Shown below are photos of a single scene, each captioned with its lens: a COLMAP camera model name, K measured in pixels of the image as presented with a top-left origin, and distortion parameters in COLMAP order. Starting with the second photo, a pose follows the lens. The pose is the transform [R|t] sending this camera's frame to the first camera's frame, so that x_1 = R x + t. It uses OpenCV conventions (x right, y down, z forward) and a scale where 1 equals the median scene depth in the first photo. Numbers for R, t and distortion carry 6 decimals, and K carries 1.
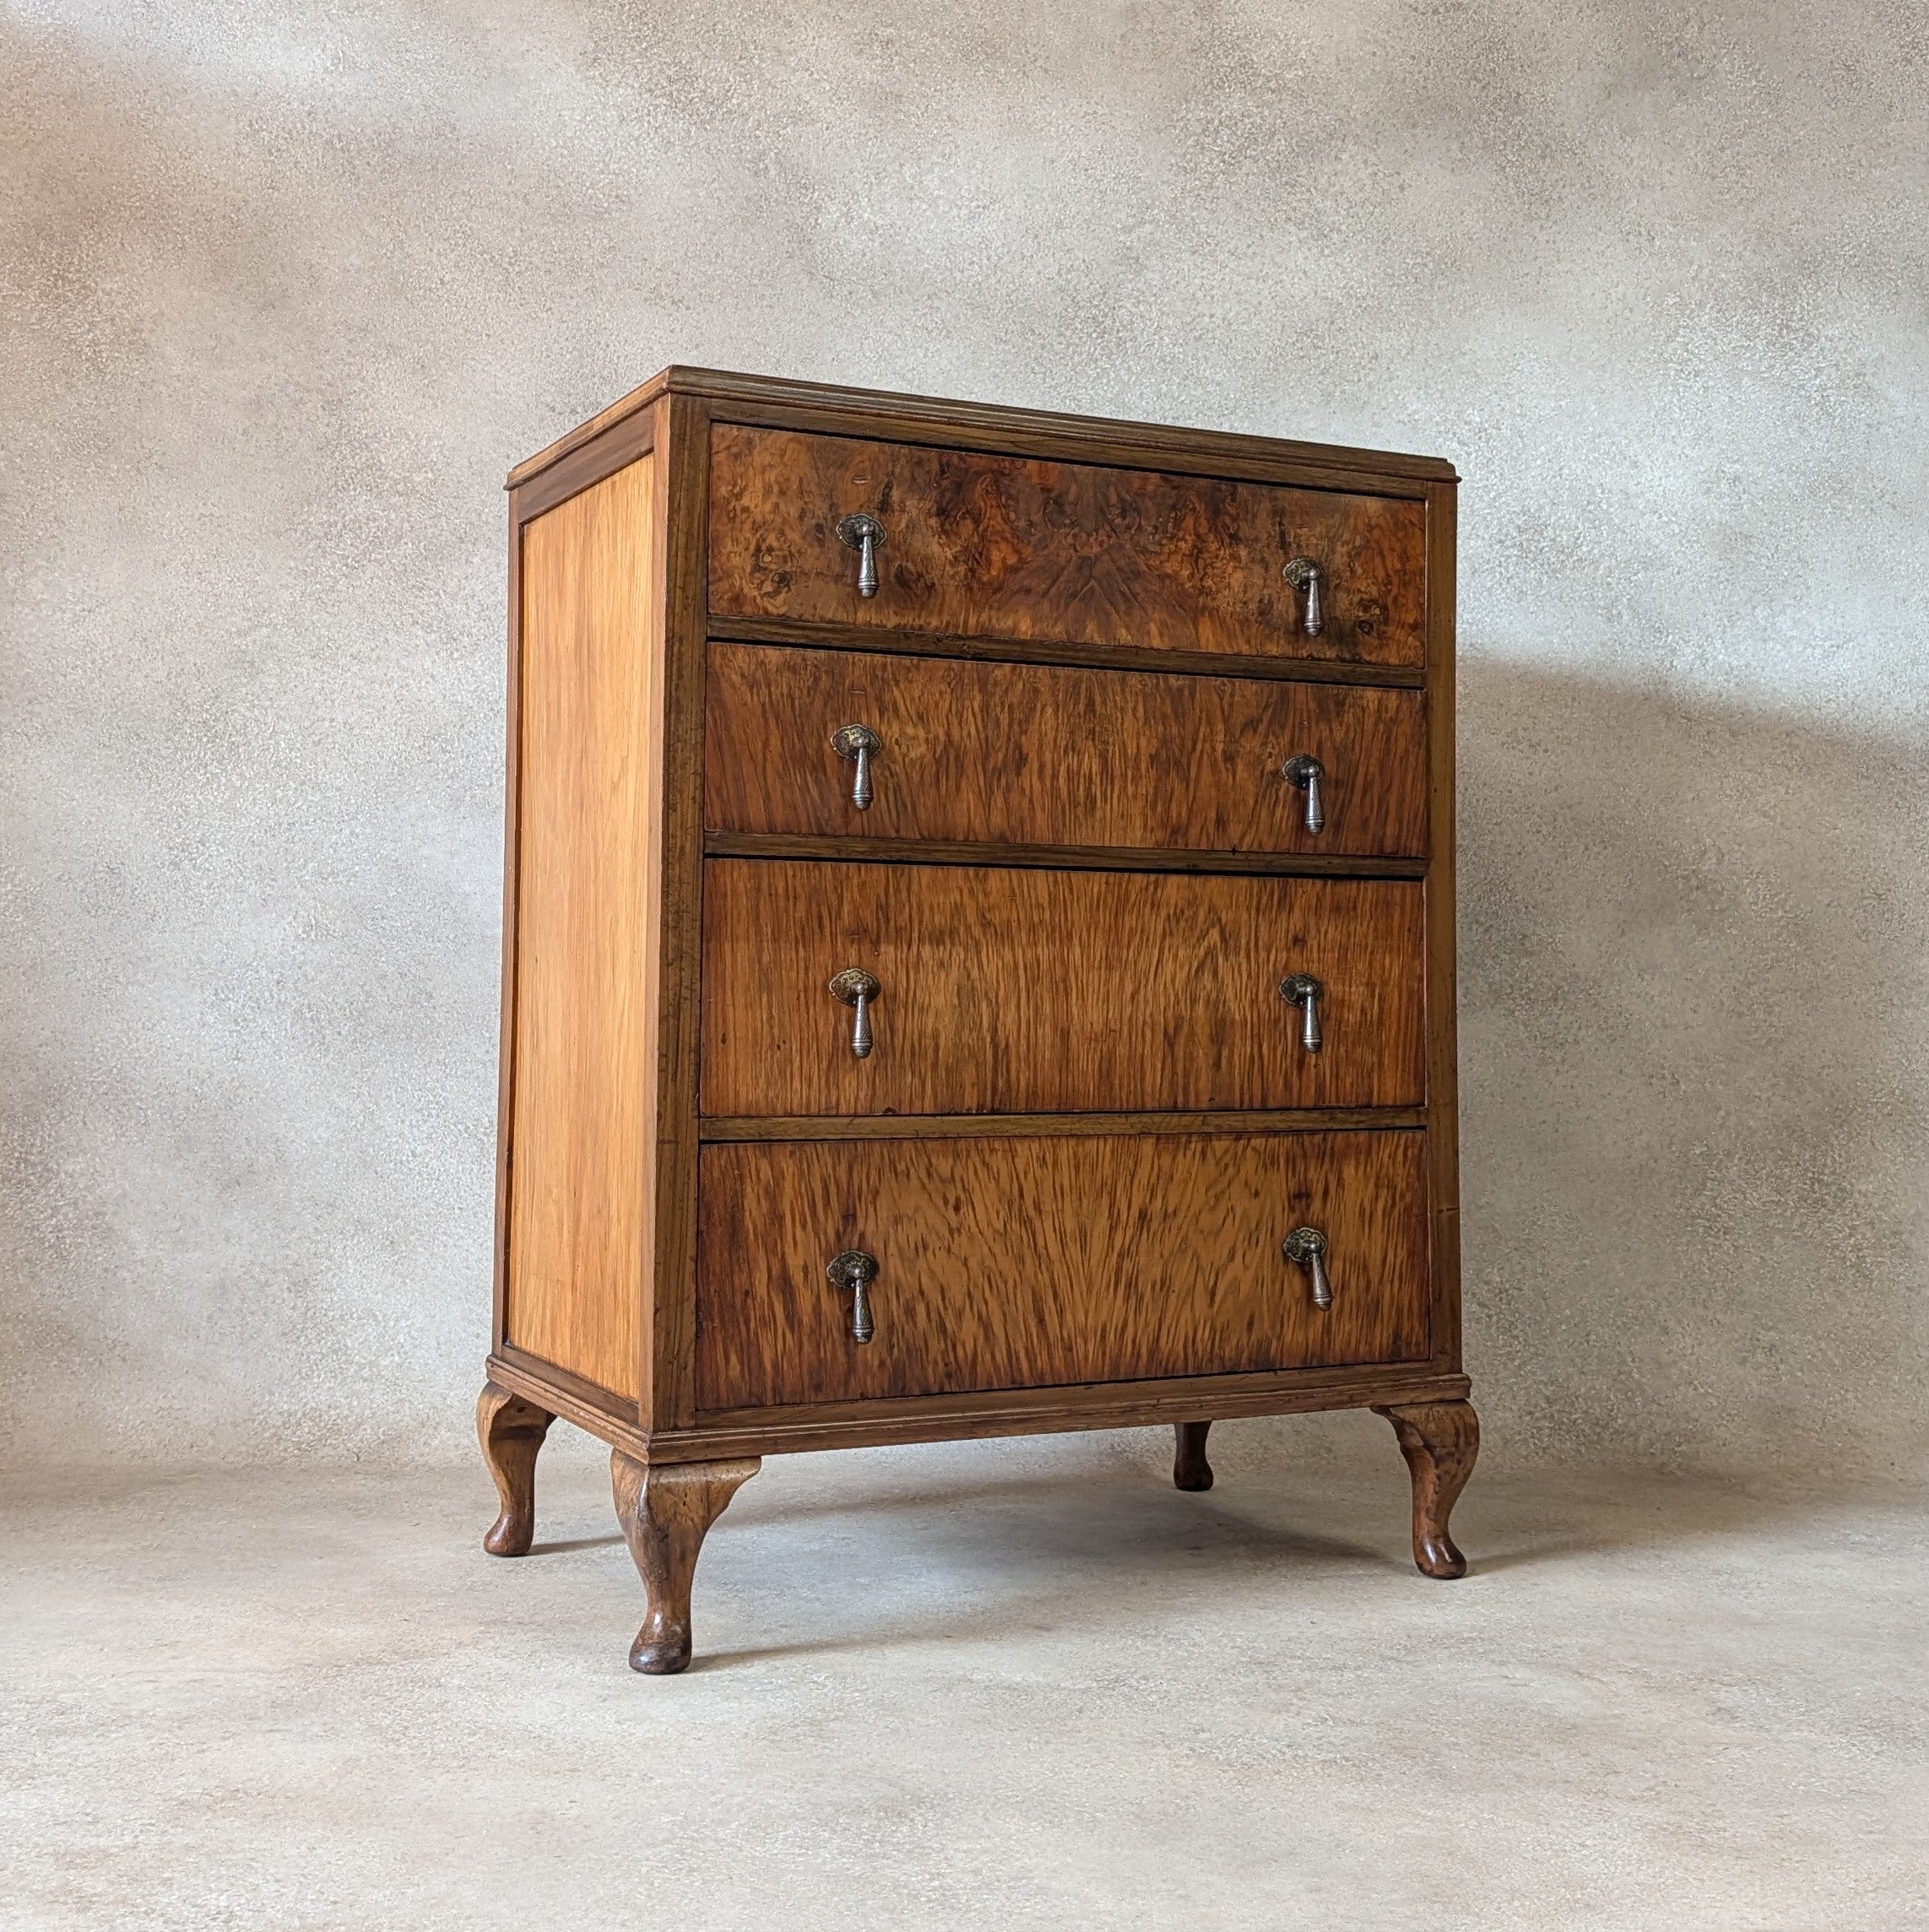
lens RADIAL K [[2460.9, 0, 963.6], [0, 2460.9, 829.0], [0, 0, 1]] dist [0.260443, -1.150319]
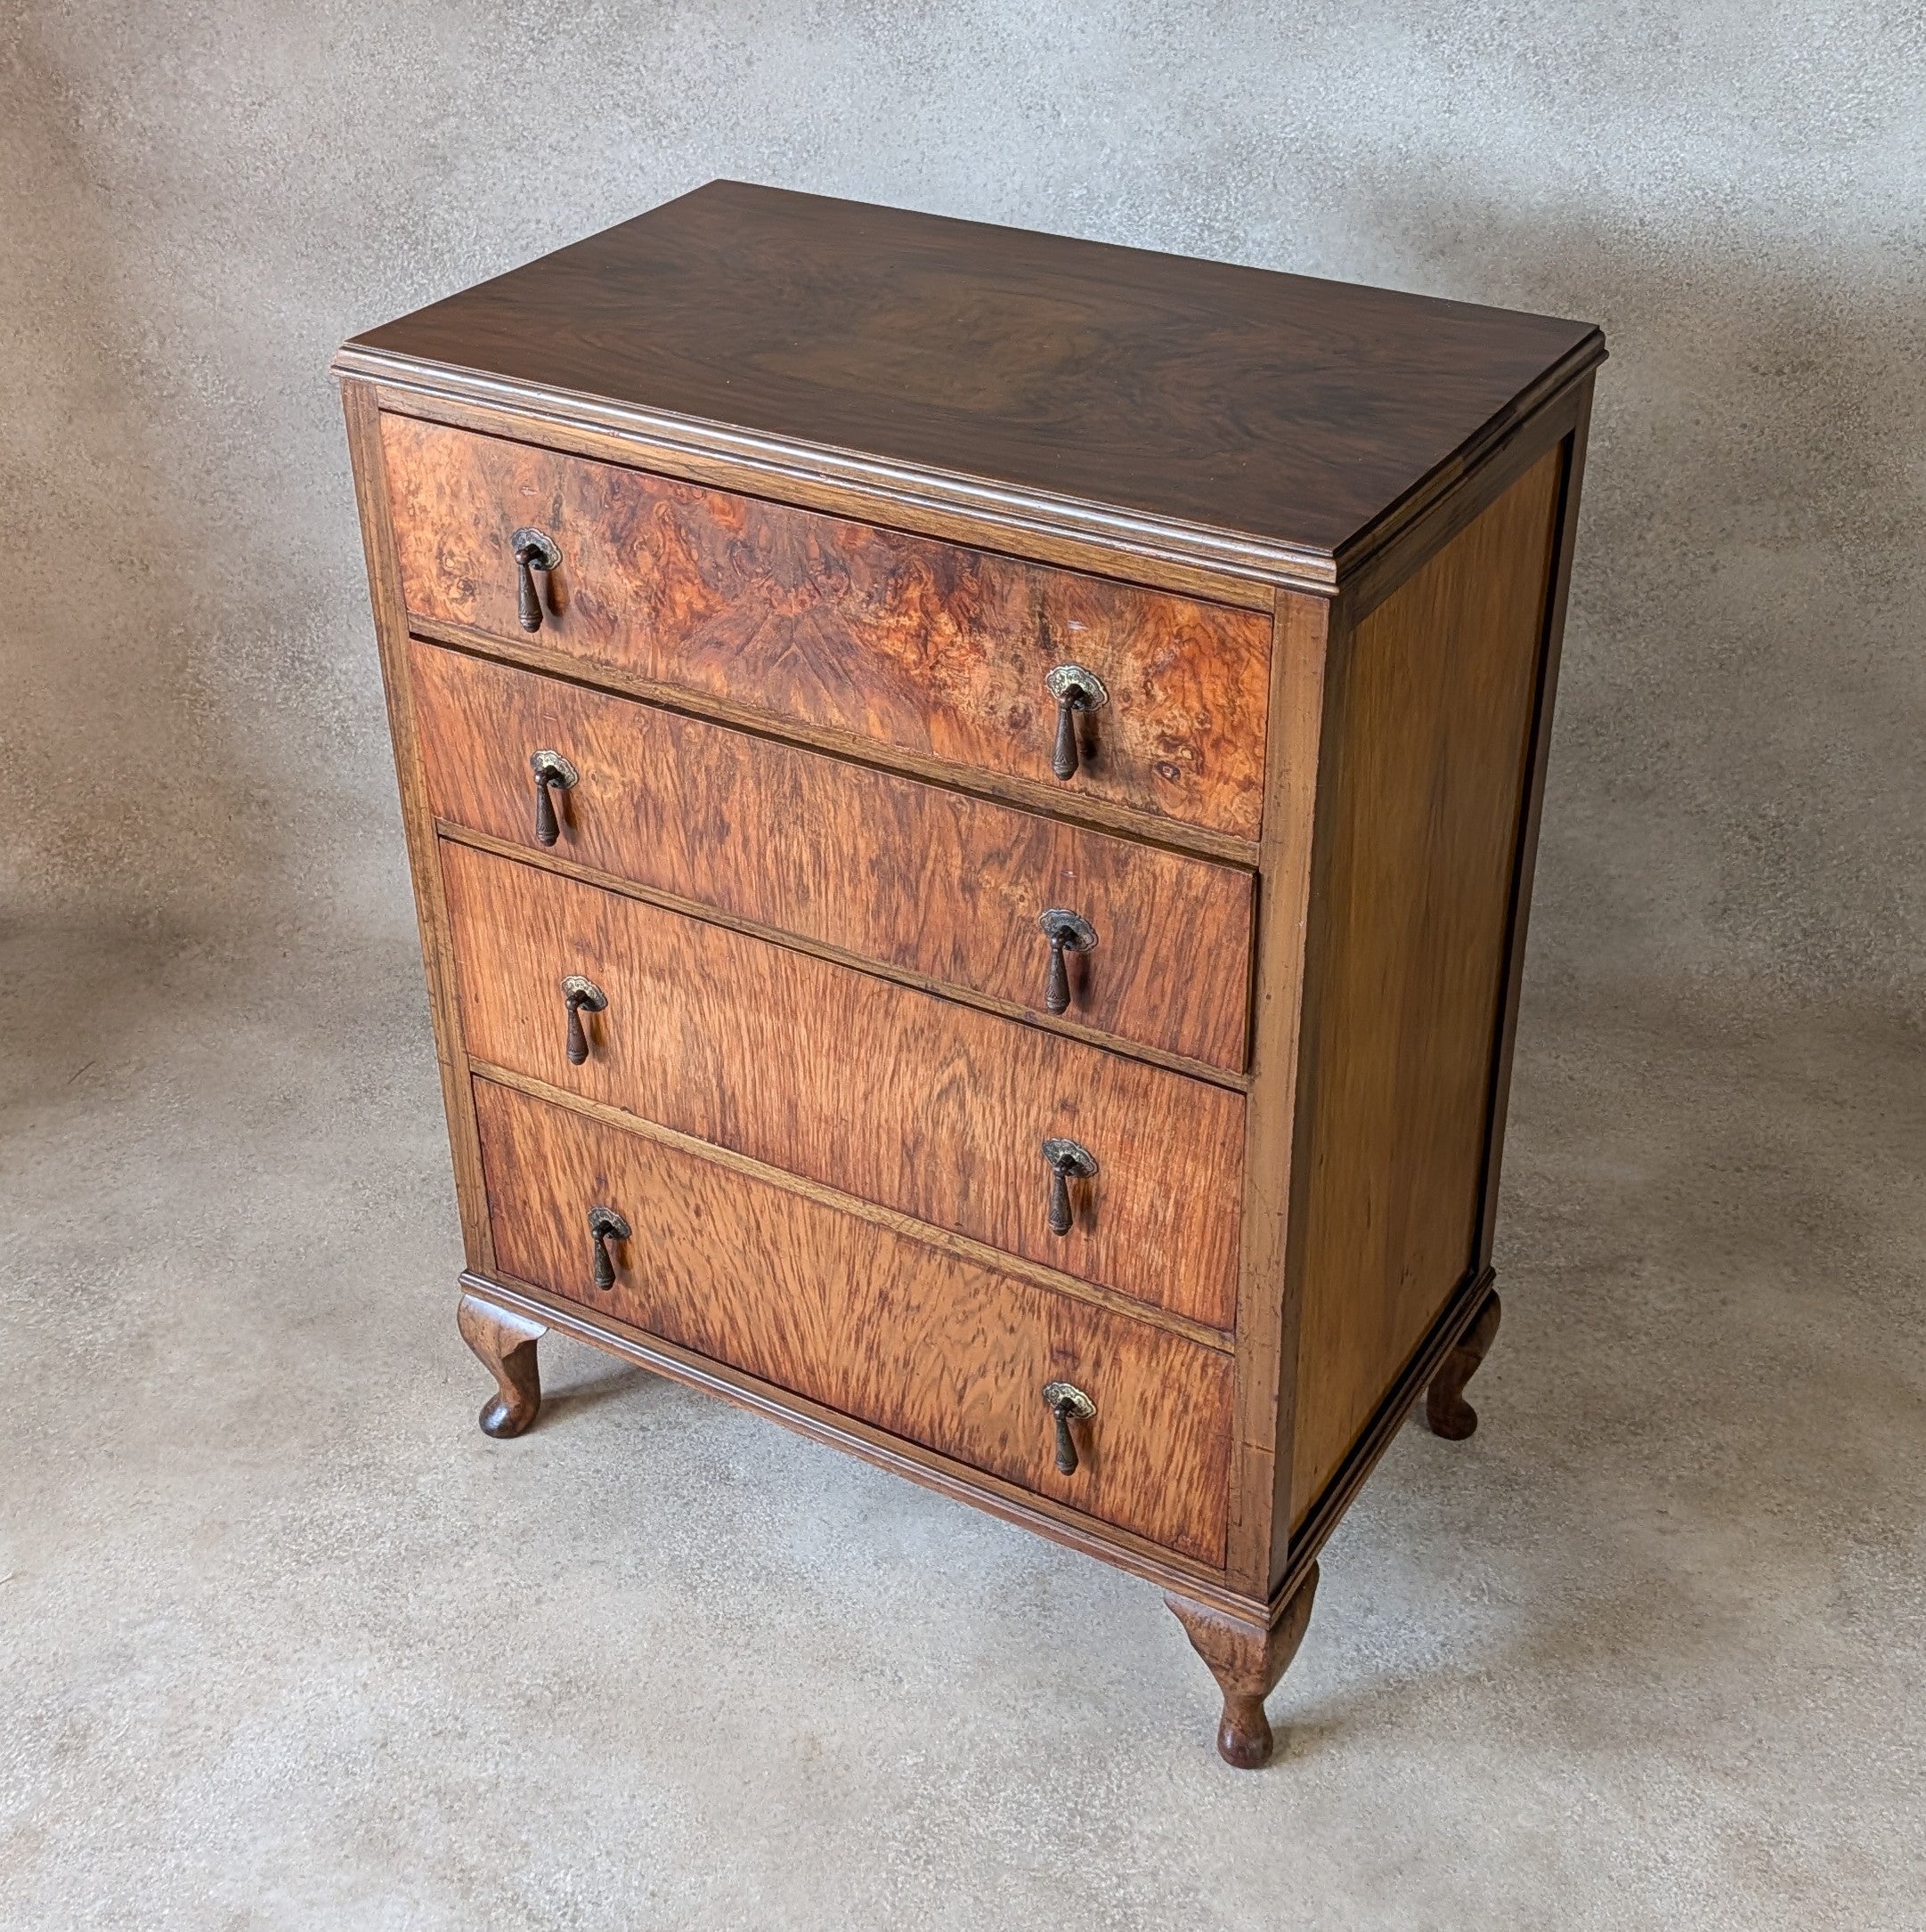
lens RADIAL K [[2613.2, 0, 928.0], [0, 2613.2, 922.3], [0, 0, 1]] dist [0.230752, -0.941168]
pose [[0.534393, 0.428153, -0.728772, 0.725348], [0.079448, 0.832950, 0.547615, -0.484213], [0.841494, -0.350542, 0.411107, 0.671760]]
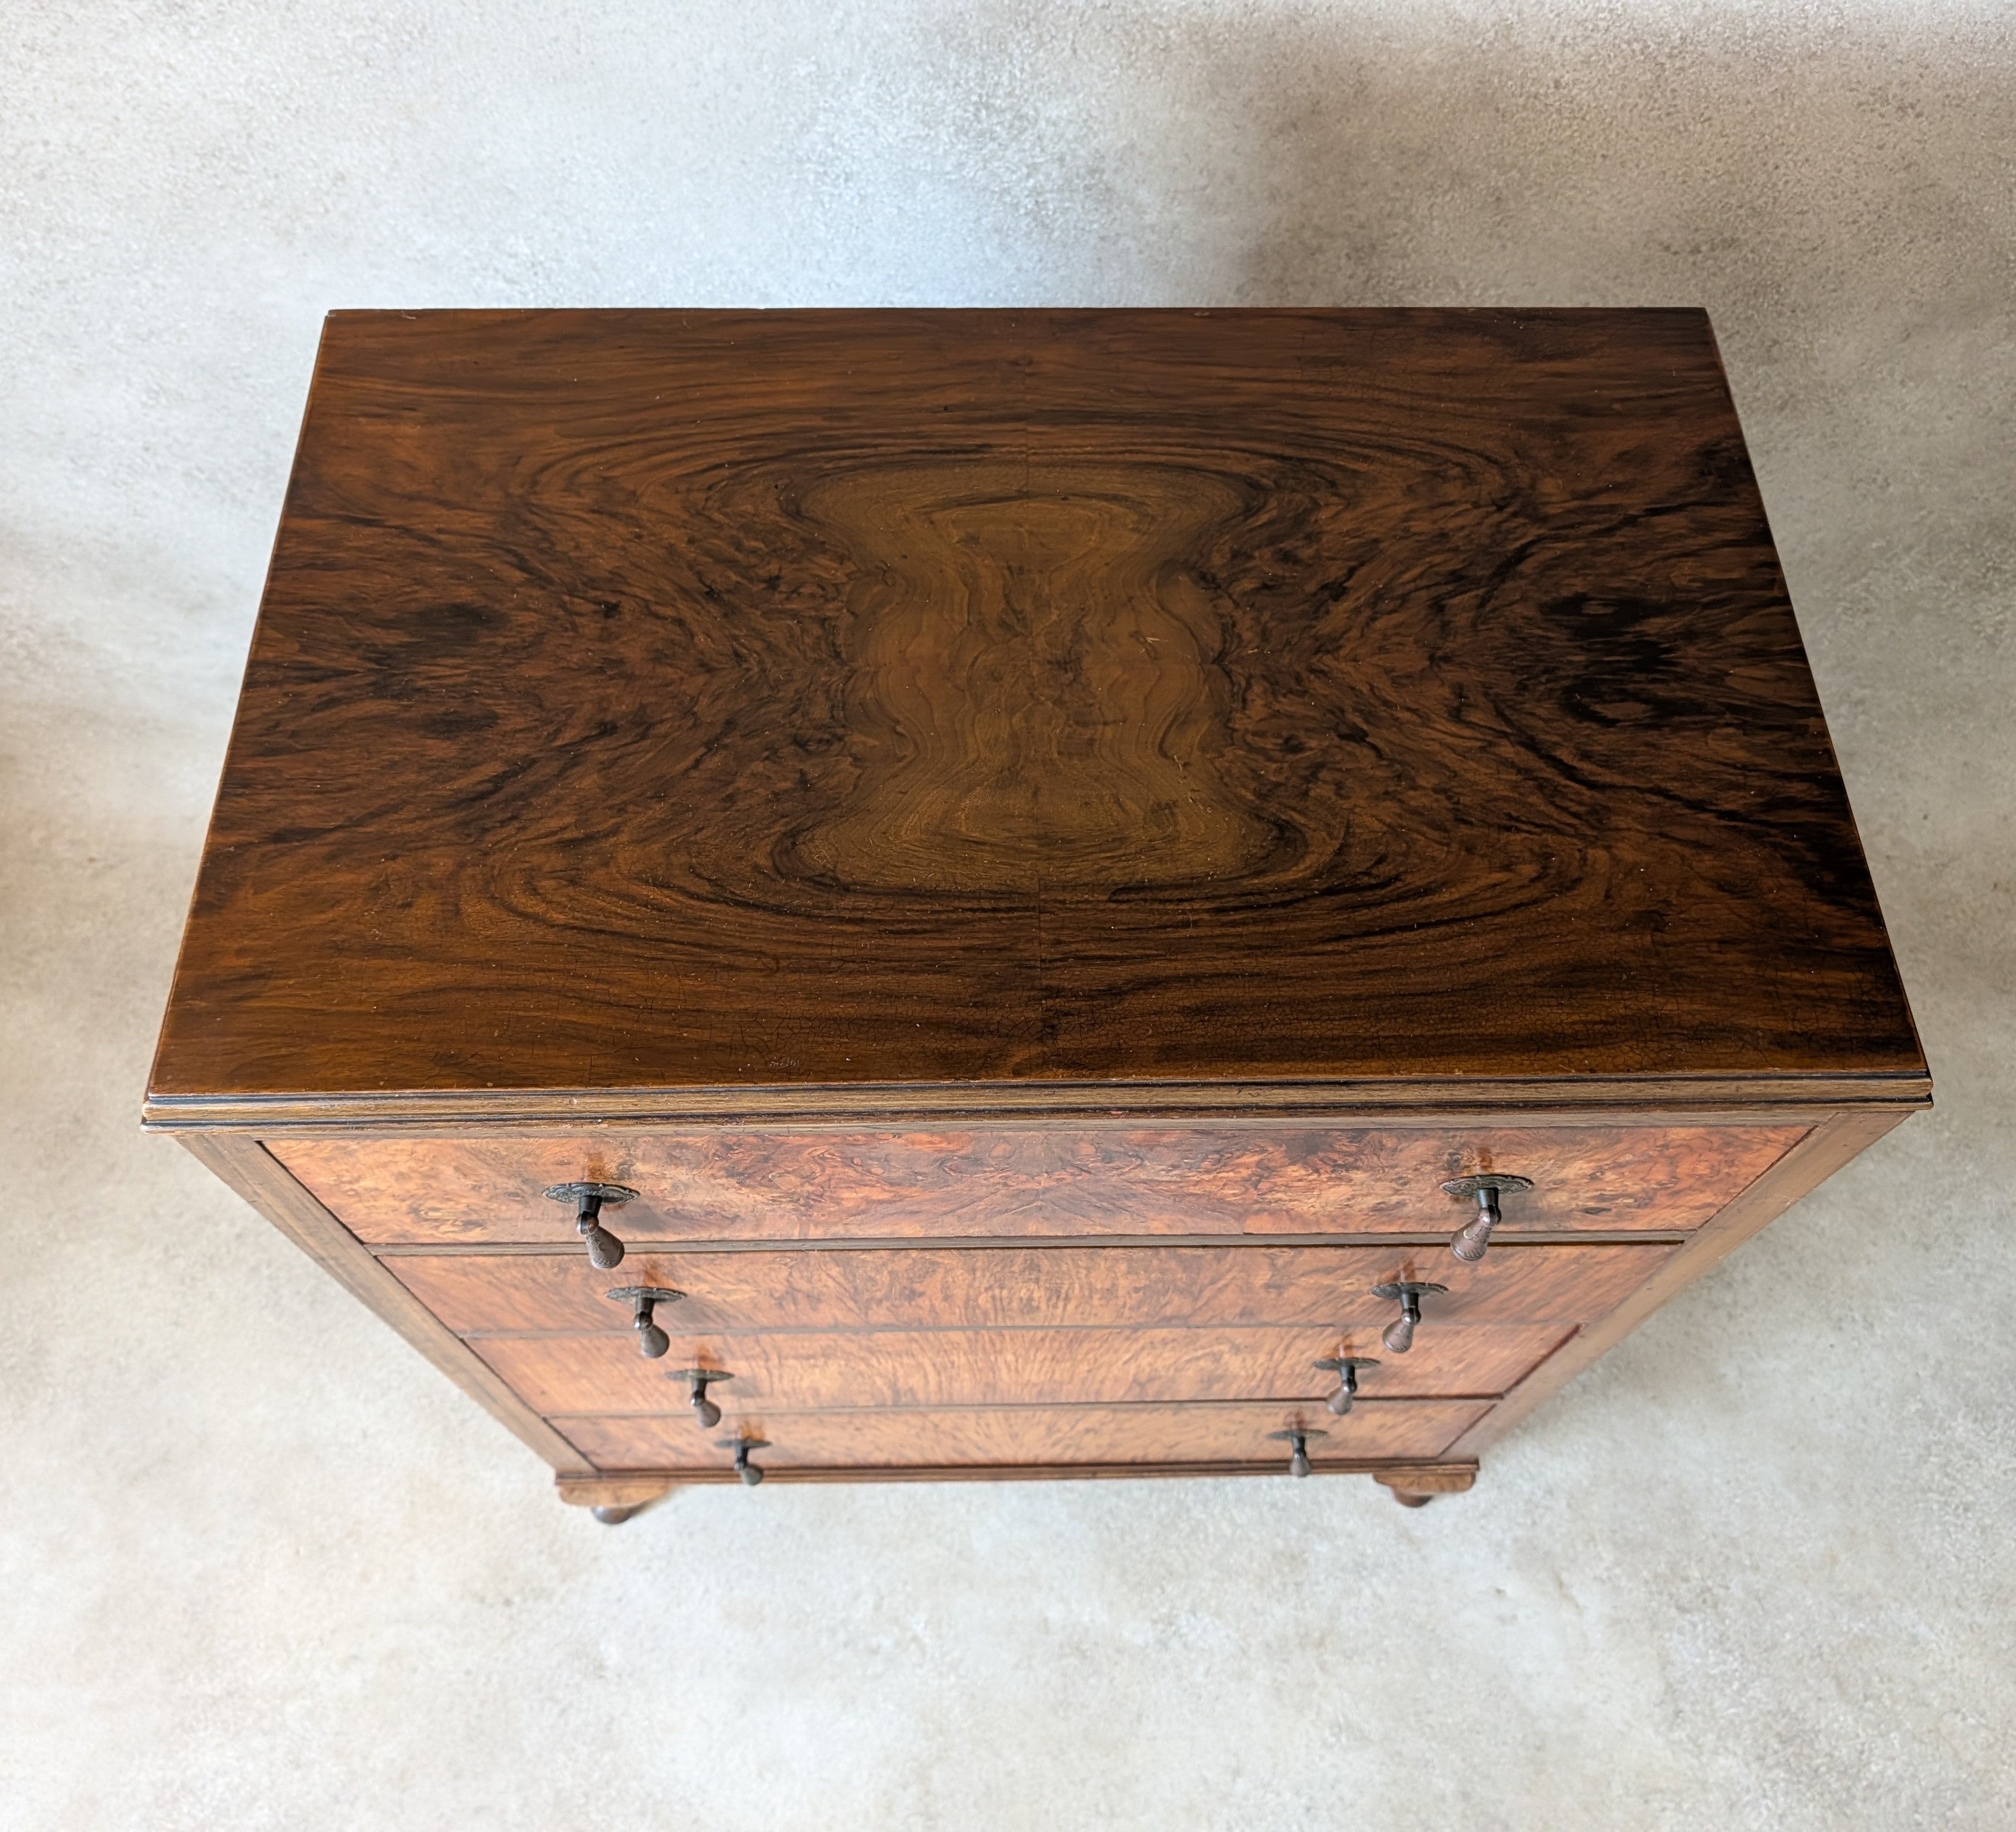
lens RADIAL K [[1774.3, 0, 1019.2], [0, 1774.3, 891.2], [0, 0, 1]] dist [0.001276, -0.003238]
pose [[0.905614, 0.375427, -0.197275, 0.103316], [0.020333, 0.426188, 0.904406, -0.511437], [0.423615, -0.823054, 0.378329, 0.912173]]
